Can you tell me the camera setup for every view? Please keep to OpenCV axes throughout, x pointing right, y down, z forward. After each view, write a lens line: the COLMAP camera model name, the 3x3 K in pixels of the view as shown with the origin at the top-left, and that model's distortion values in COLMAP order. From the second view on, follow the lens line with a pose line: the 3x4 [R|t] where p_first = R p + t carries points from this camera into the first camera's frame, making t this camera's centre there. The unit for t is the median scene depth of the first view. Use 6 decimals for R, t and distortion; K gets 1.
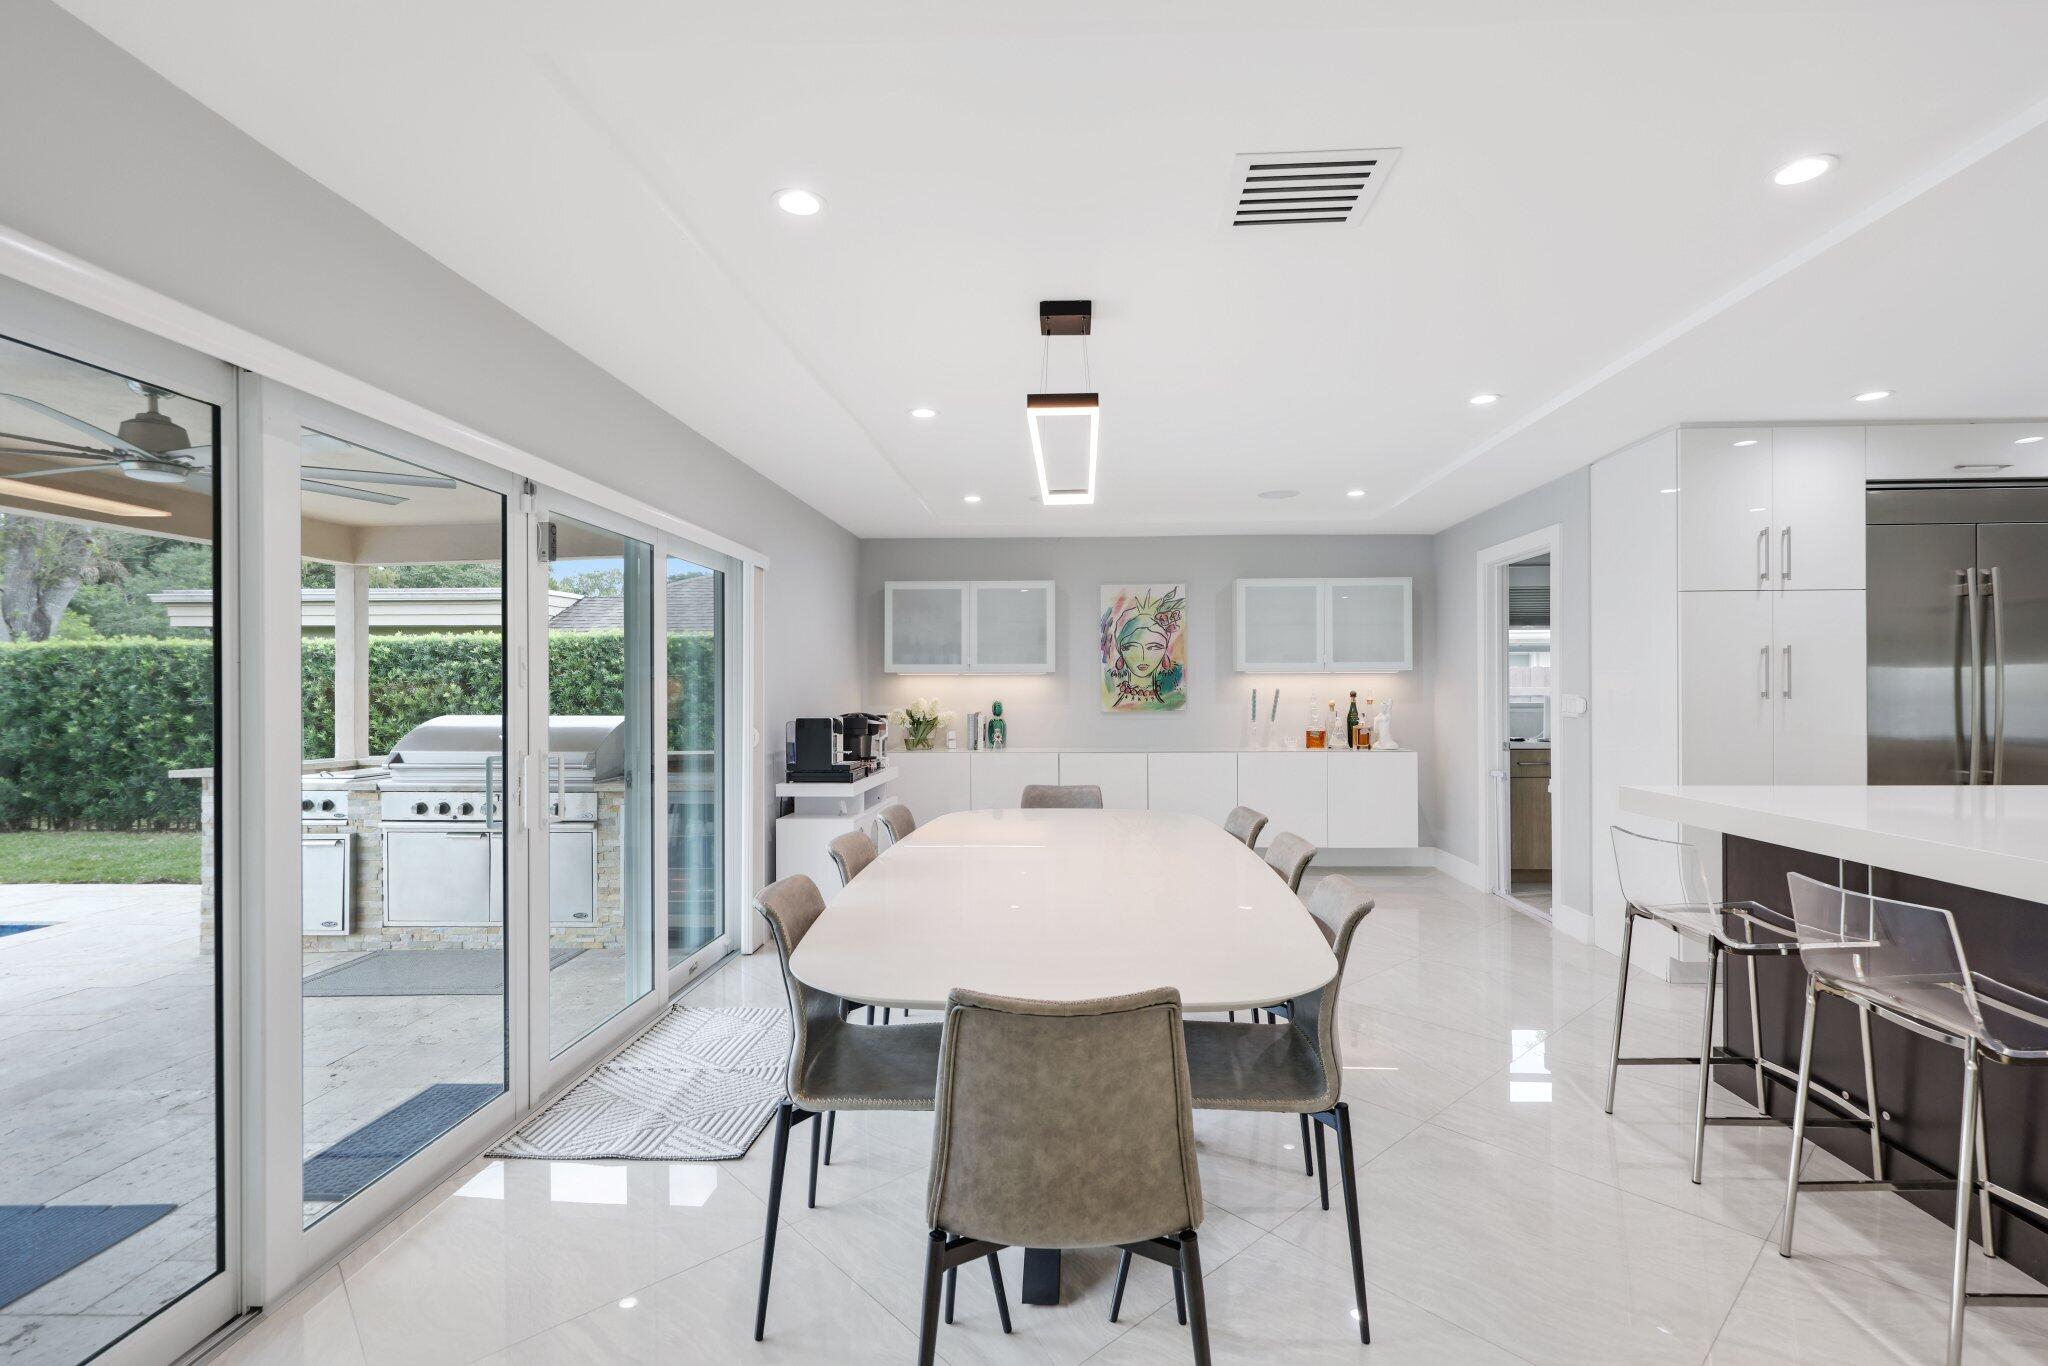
lens RADIAL K [[933.6, 0, 1031.4], [0, 933.6, 685.2], [0, 0, 1]] dist [-0.005110, -0.001497]
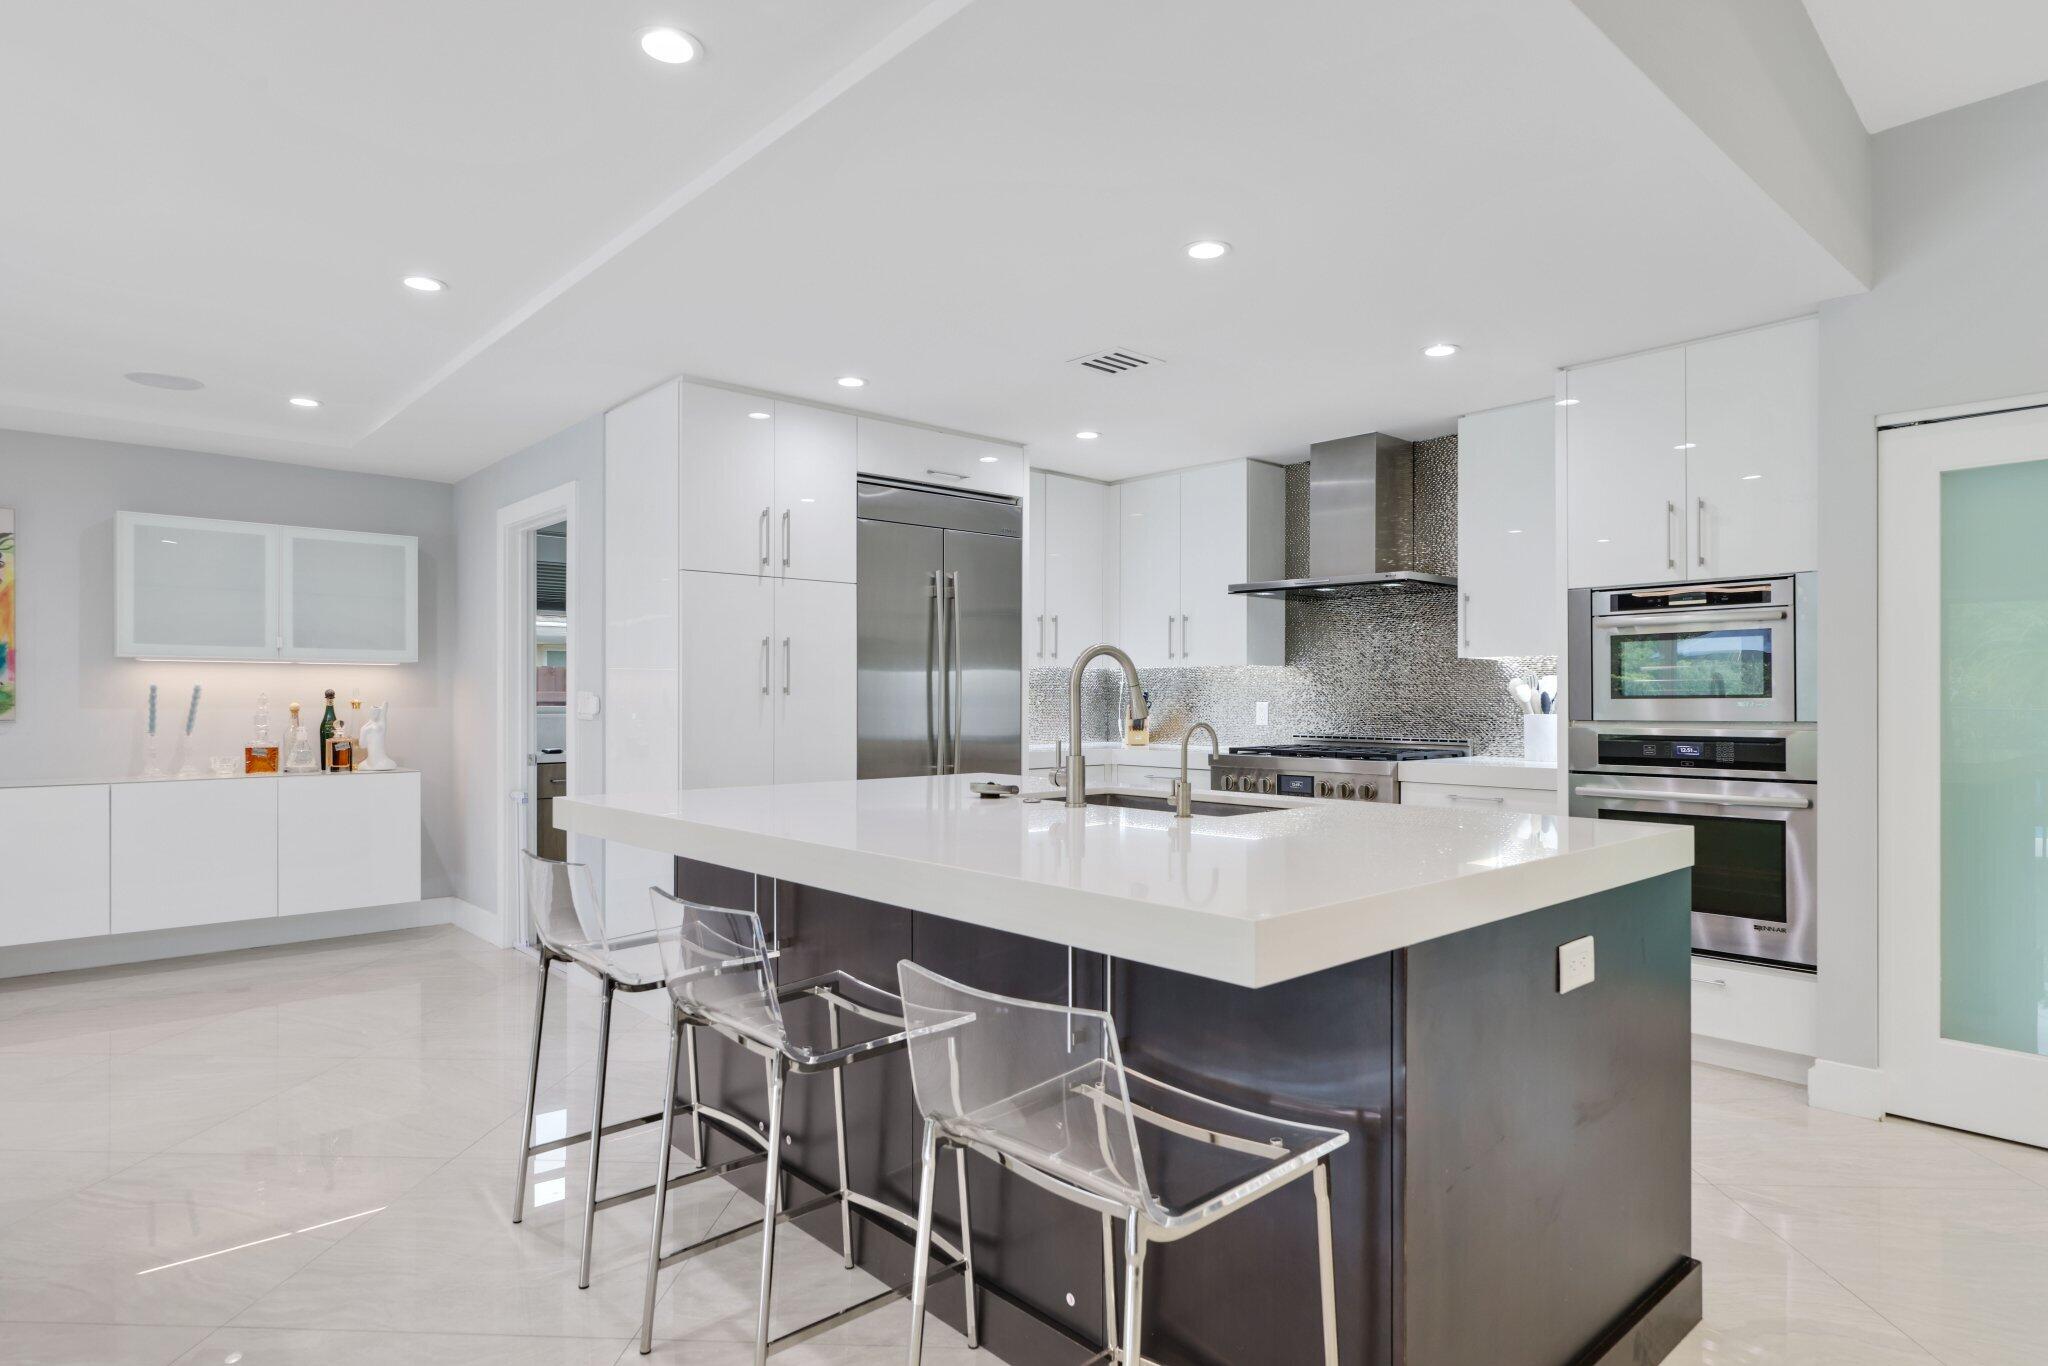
lens RADIAL K [[1138.5, 0, 1036.5], [0, 1138.5, 699.1], [0, 0, 1]] dist [-0.002254, -0.000011]
pose [[0.699499, 0.003857, 0.714623, 0.106095], [-0.005708, 0.999984, 0.000190, 0.010203], [-0.714611, -0.004212, 0.699510, 0.014976]]
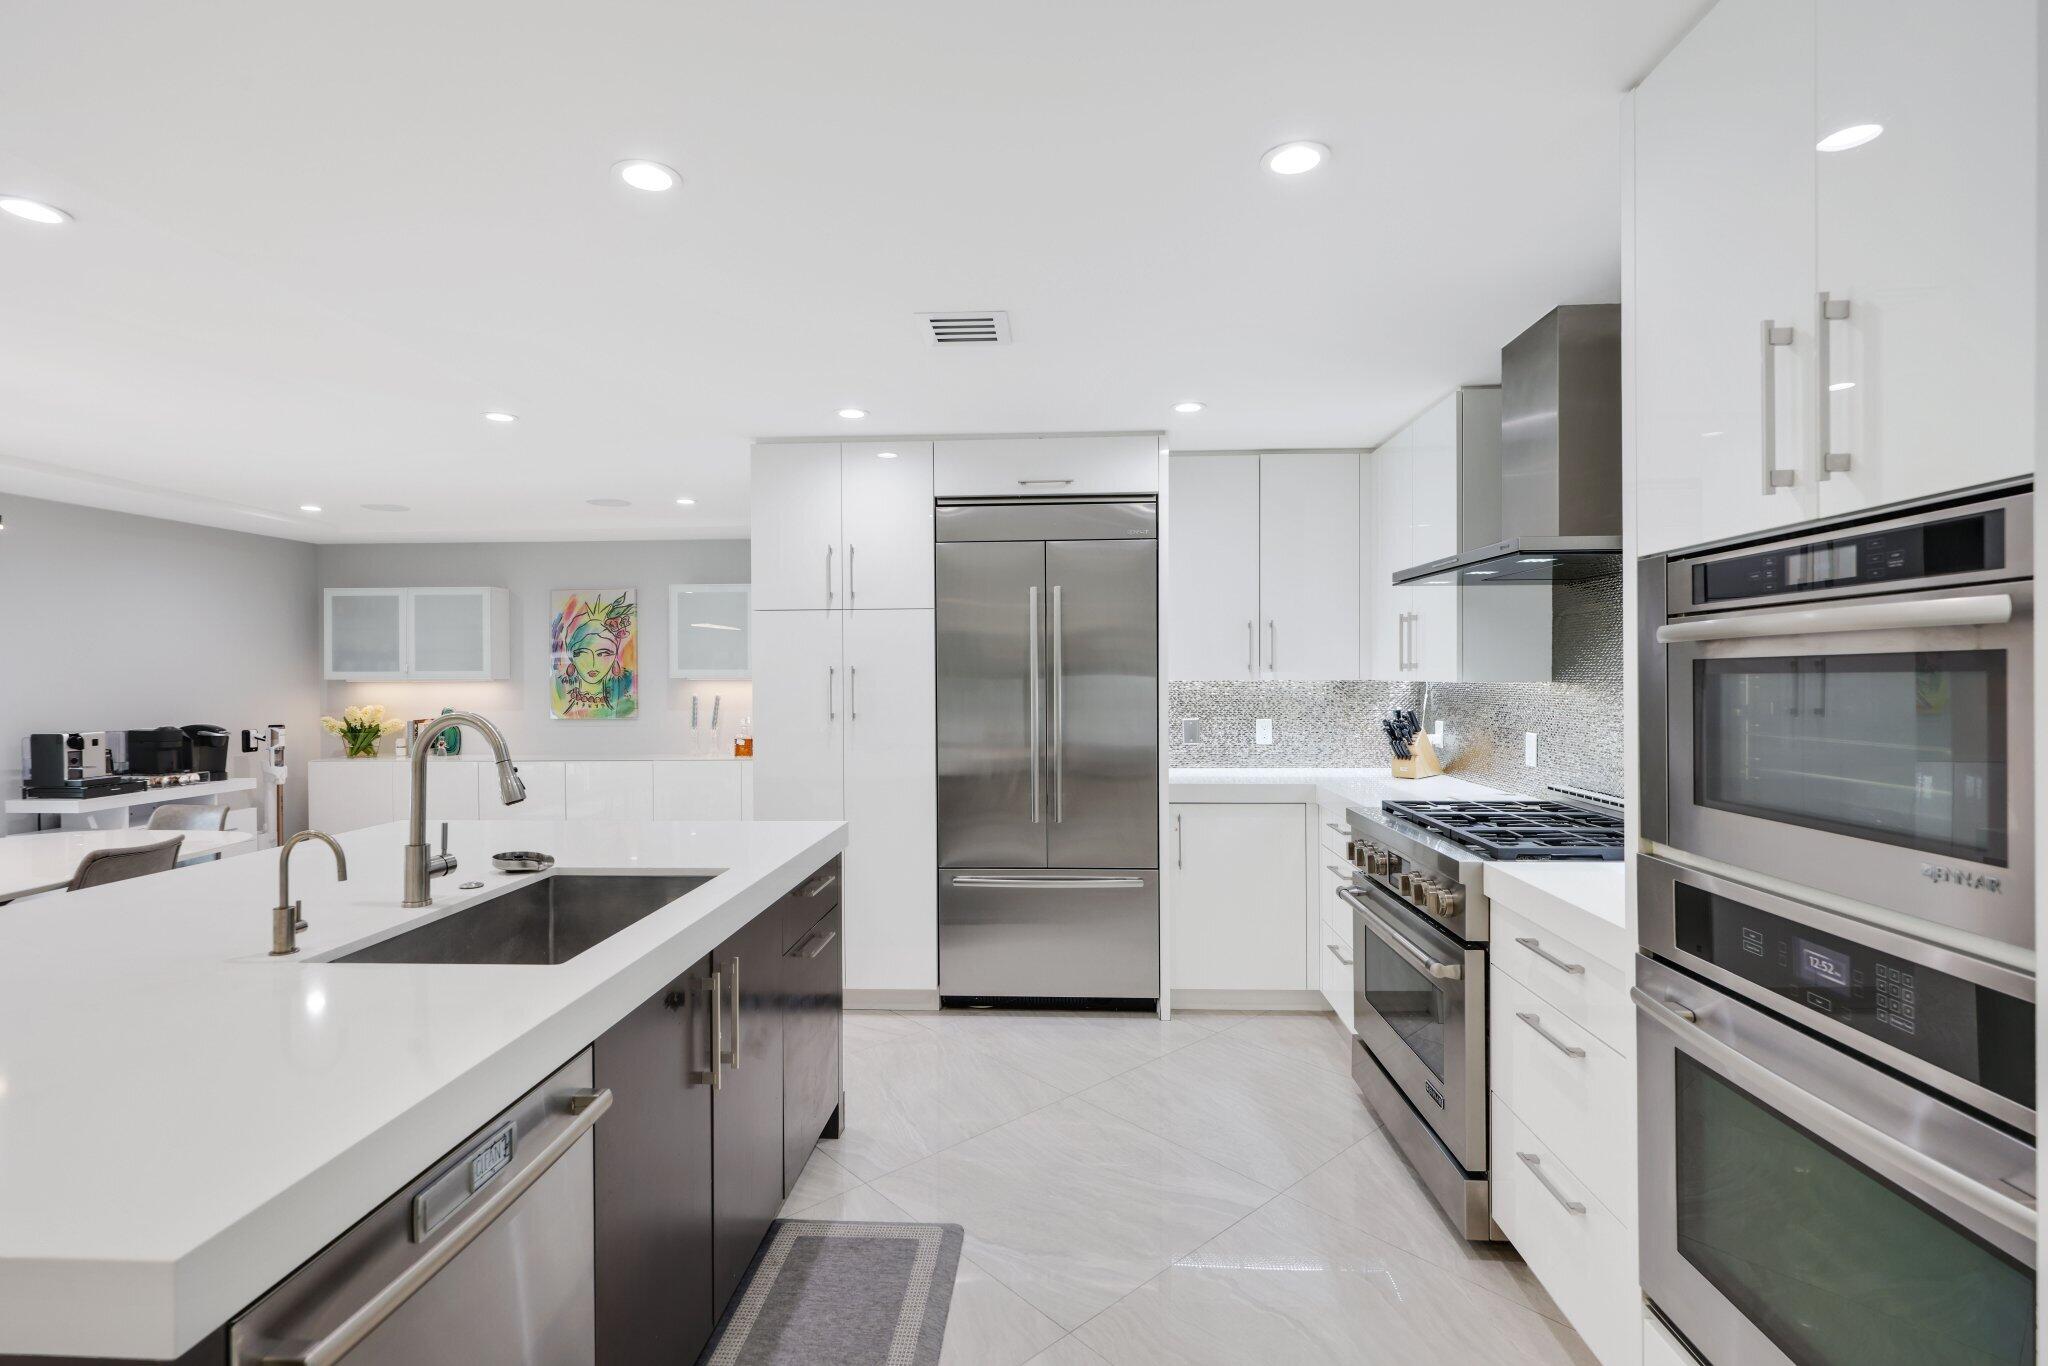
lens RADIAL K [[966.8, 0, 1019.6], [0, 966.8, 681.1], [0, 0, 1]] dist [-0.004405, 0.000209]
pose [[0.999728, -0.001485, -0.023260, 0.613985], [0.001774, 0.999922, 0.012401, -0.024008], [0.023240, -0.012439, 0.999653, -0.007977]]
